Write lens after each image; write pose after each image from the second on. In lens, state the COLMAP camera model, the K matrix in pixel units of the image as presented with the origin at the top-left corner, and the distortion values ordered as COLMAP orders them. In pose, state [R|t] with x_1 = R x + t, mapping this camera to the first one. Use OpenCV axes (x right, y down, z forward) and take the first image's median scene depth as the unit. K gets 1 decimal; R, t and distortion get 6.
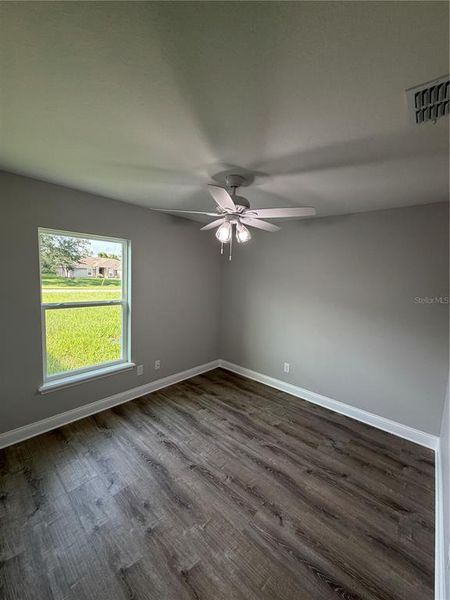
lens RADIAL K [[243.0, 0, 225.0], [0, 243.0, 300.0], [0, 0, 1]] dist [0.001742, 0.000566]
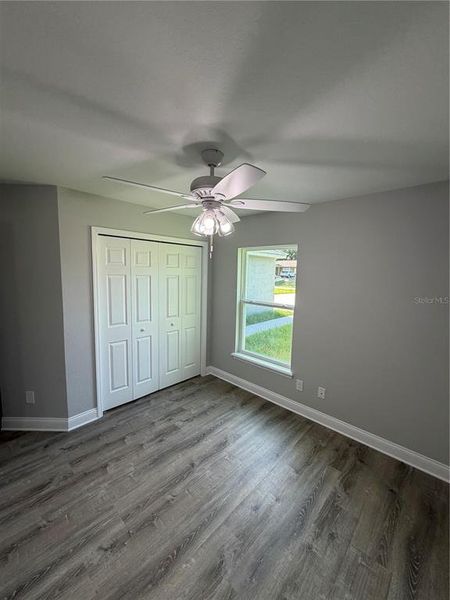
lens RADIAL K [[243.0, 0, 225.0], [0, 243.0, 300.0], [0, 0, 1]] dist [0.001742, 0.000566]
pose [[-0.046395, 0.076182, -0.996014, 0.653664], [-0.128414, 0.988360, 0.081579, -0.076202], [0.990635, 0.131687, -0.036072, 0.861897]]
